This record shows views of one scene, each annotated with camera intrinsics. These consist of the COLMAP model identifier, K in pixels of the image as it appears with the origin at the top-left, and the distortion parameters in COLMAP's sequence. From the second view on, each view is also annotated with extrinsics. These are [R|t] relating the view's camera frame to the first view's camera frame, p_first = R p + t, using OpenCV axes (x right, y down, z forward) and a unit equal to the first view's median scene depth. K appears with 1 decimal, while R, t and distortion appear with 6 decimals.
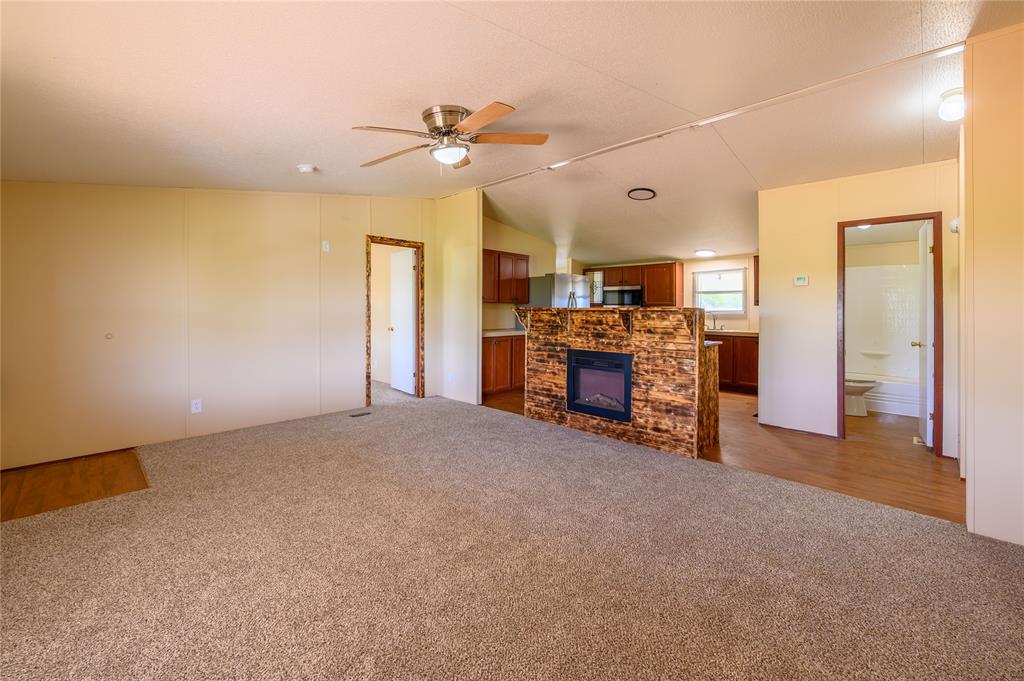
lens RADIAL K [[414.2, 0, 515.2], [0, 414.2, 312.1], [0, 0, 1]] dist [-0.030239, 0.000117]
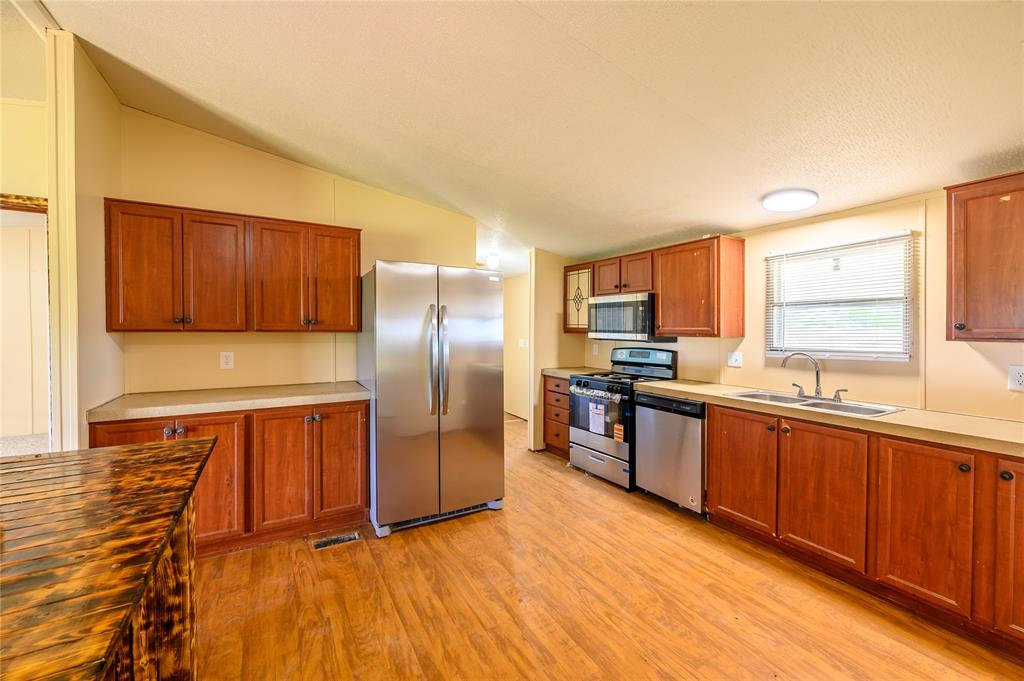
lens RADIAL K [[414.2, 0, 516.2], [0, 414.2, 336.1], [0, 0, 1]] dist [-0.030239, 0.000117]
pose [[0.969852, 0.004692, -0.243648, 0.565465], [-0.002654, 0.999959, 0.008692, -0.035820], [0.243679, -0.007783, 0.969825, 1.045444]]
